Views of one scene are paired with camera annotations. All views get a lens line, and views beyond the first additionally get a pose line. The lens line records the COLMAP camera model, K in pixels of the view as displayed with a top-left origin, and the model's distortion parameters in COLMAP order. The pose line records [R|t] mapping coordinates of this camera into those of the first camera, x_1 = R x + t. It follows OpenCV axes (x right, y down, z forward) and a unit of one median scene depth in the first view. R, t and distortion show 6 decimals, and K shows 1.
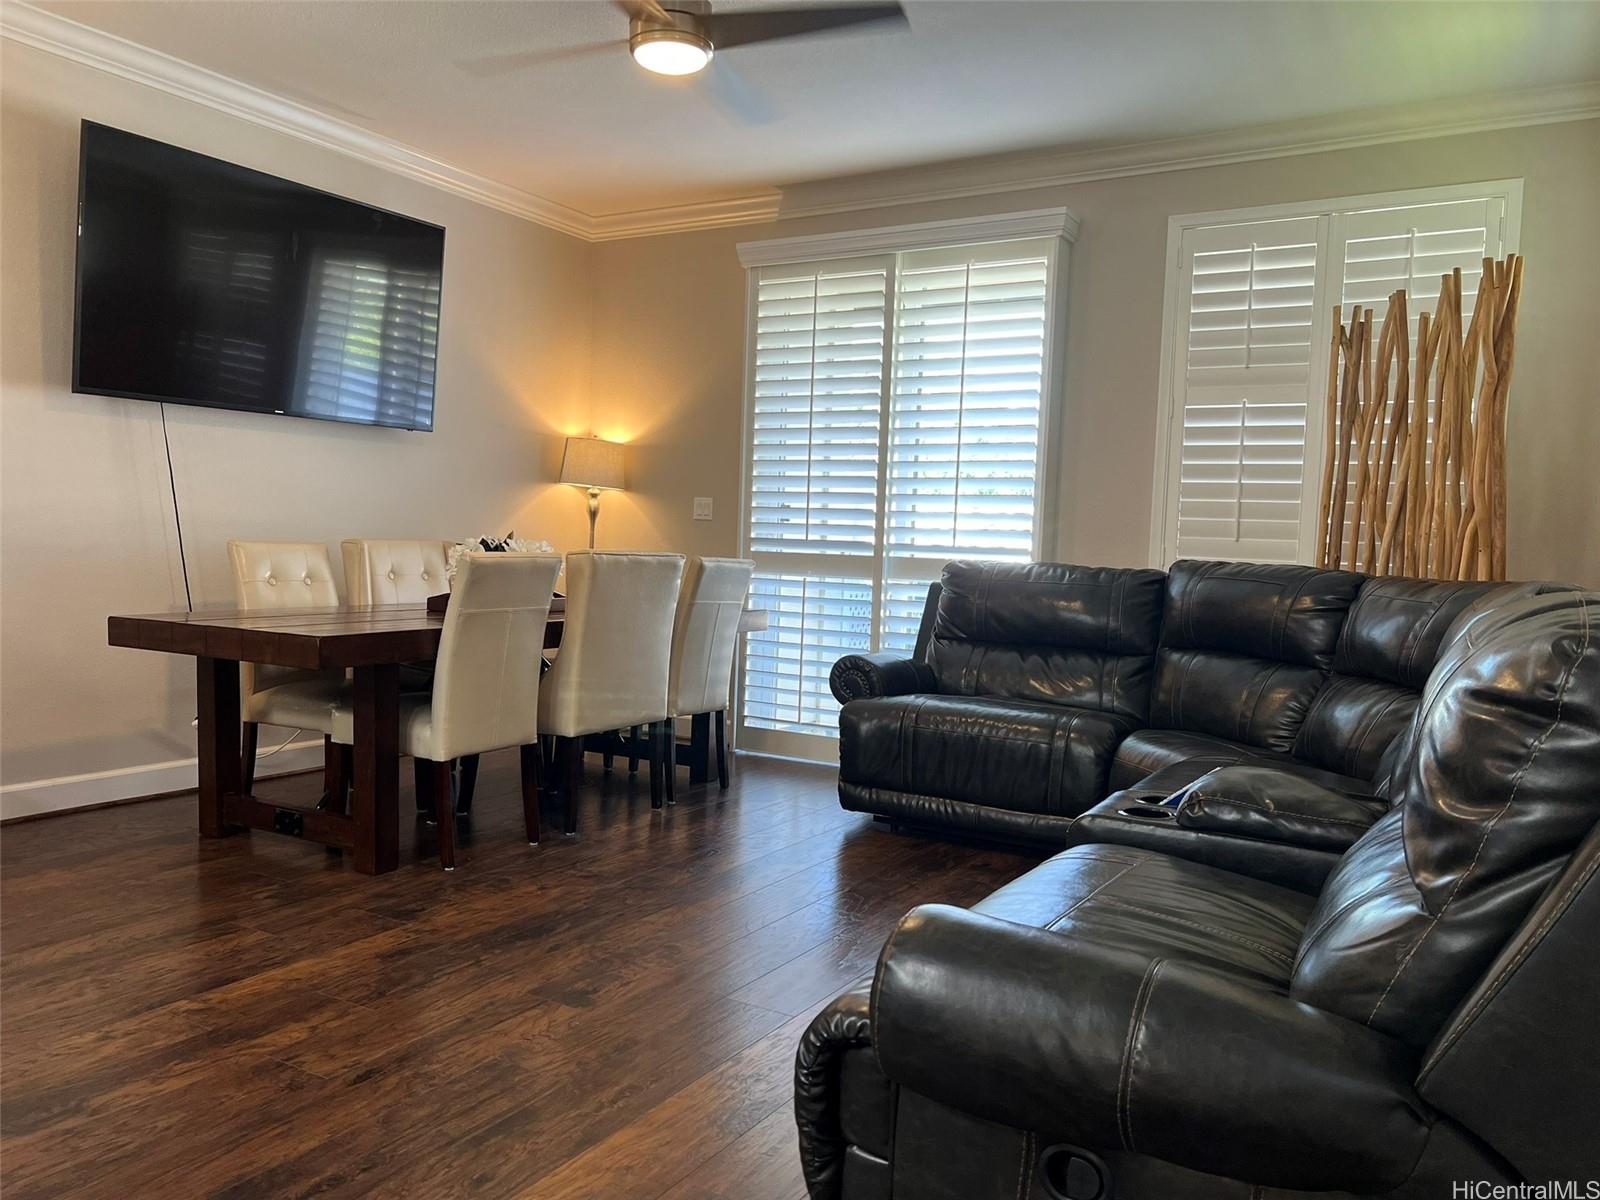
lens RADIAL K [[1205.0, 0, 800.0], [0, 1205.0, 600.0], [0, 0, 1]] dist [-0.001676, -0.001269]
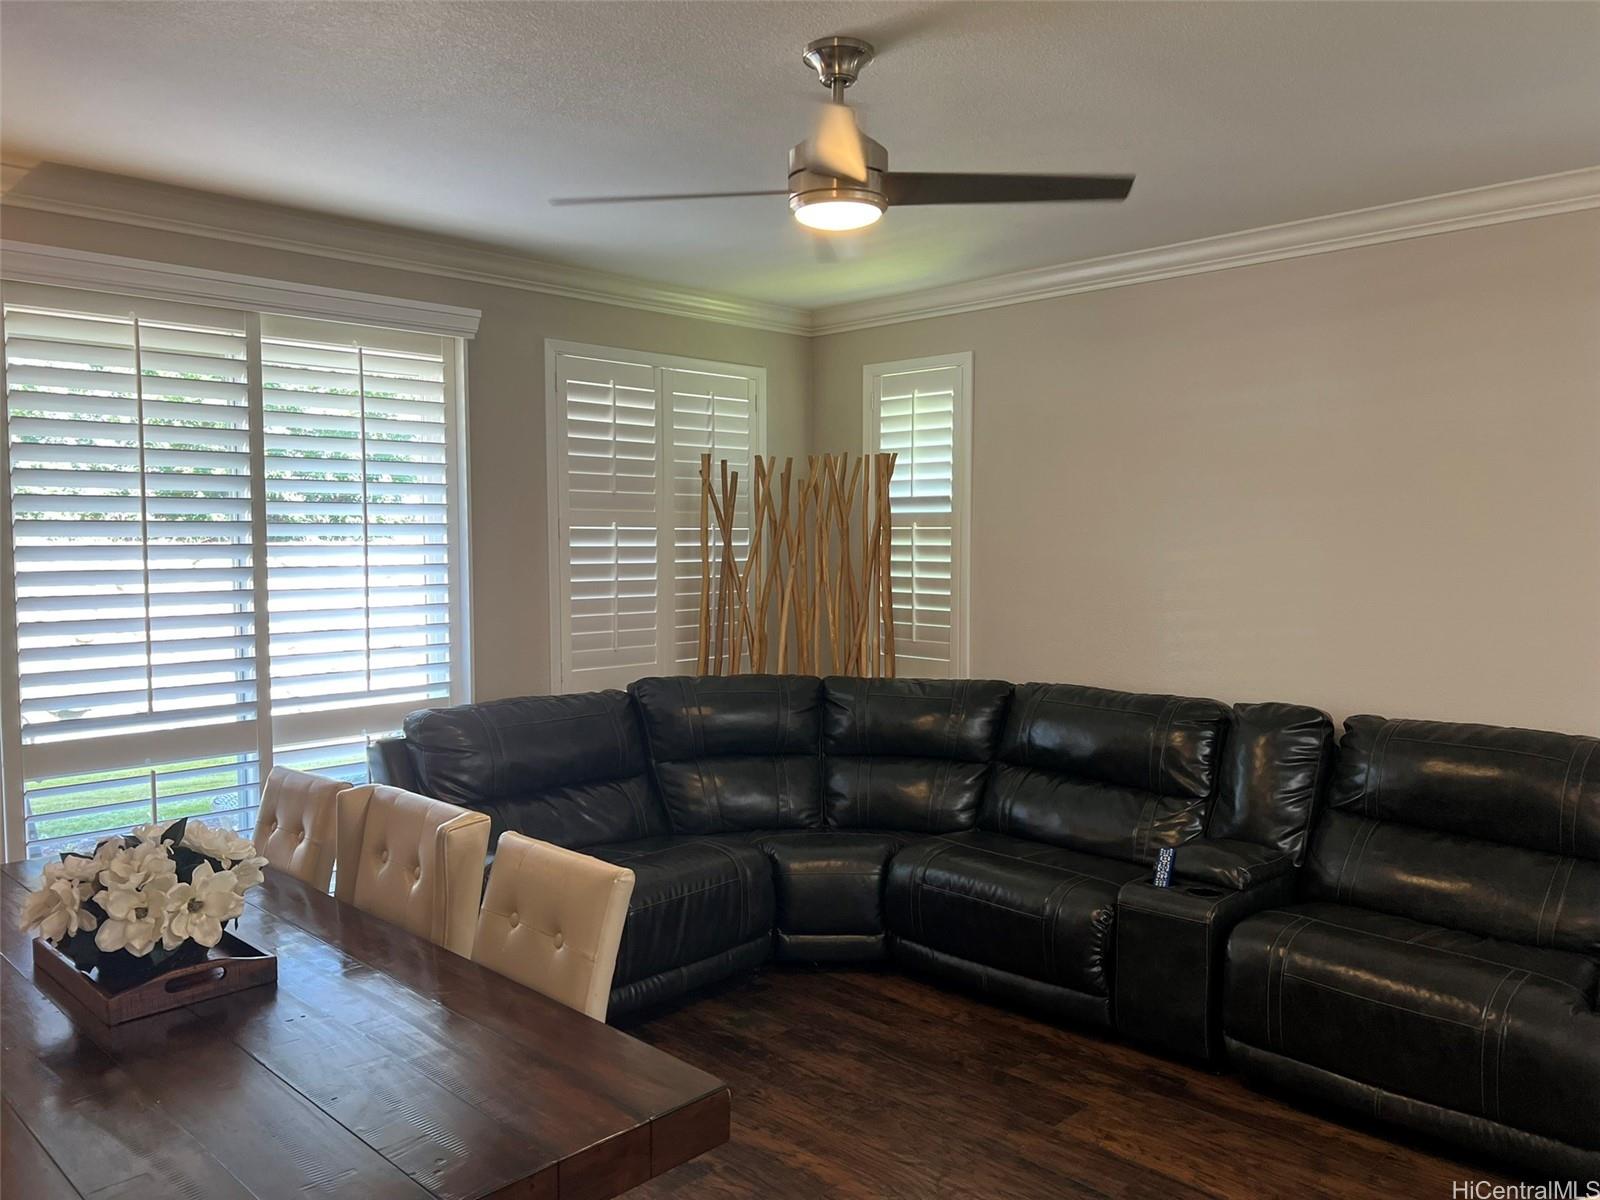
lens RADIAL K [[1205.0, 0, 800.0], [0, 1205.0, 600.0], [0, 0, 1]] dist [-0.001676, -0.001269]
pose [[0.226251, -0.078400, 0.970909, -0.638496], [0.069892, 0.995493, 0.064098, -0.148458], [-0.971558, 0.053356, 0.230711, 0.564028]]
